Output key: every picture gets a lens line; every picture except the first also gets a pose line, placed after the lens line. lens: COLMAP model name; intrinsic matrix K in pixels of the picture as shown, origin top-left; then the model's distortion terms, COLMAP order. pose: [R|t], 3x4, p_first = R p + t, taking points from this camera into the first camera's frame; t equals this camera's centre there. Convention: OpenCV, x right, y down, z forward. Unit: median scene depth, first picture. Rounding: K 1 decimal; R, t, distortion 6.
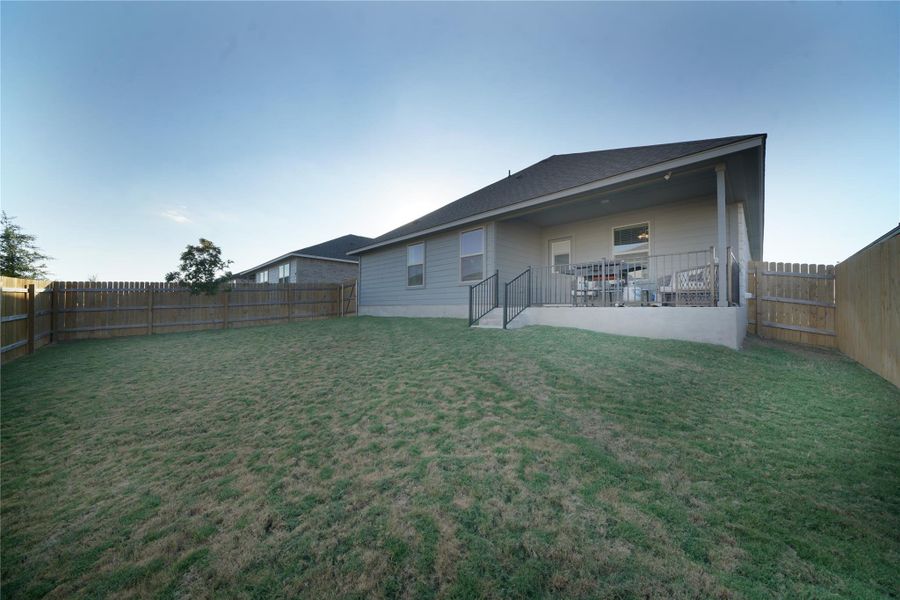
lens RADIAL K [[310.8, 0, 454.4], [0, 310.8, 304.9], [0, 0, 1]] dist [-0.022032, 0.000864]
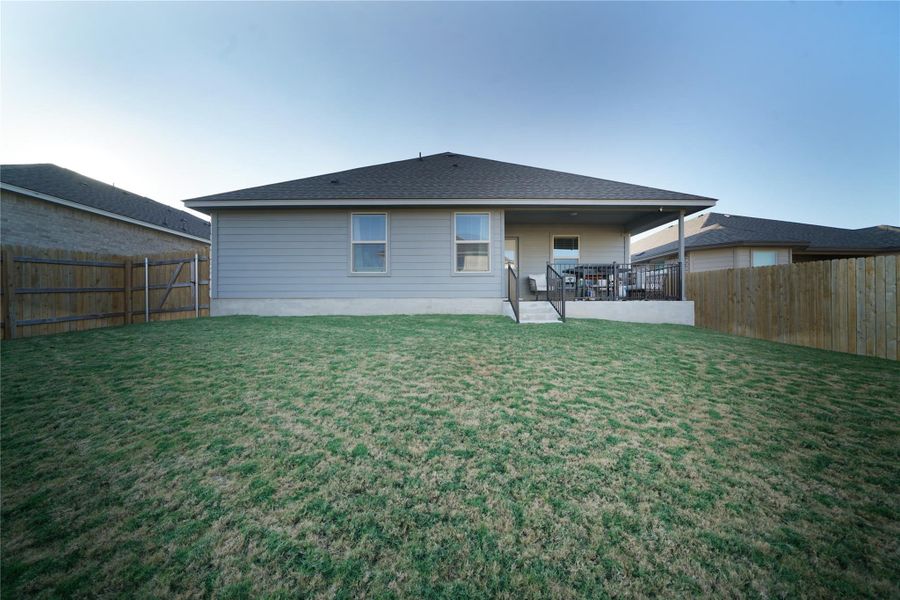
lens RADIAL K [[310.8, 0, 450.7], [0, 310.8, 299.5], [0, 0, 1]] dist [-0.022032, 0.000864]
pose [[0.697950, -0.002358, 0.716142, -0.497311], [-0.005078, 0.999953, 0.008242, -0.003442], [-0.716128, -0.009389, 0.697906, 0.342158]]
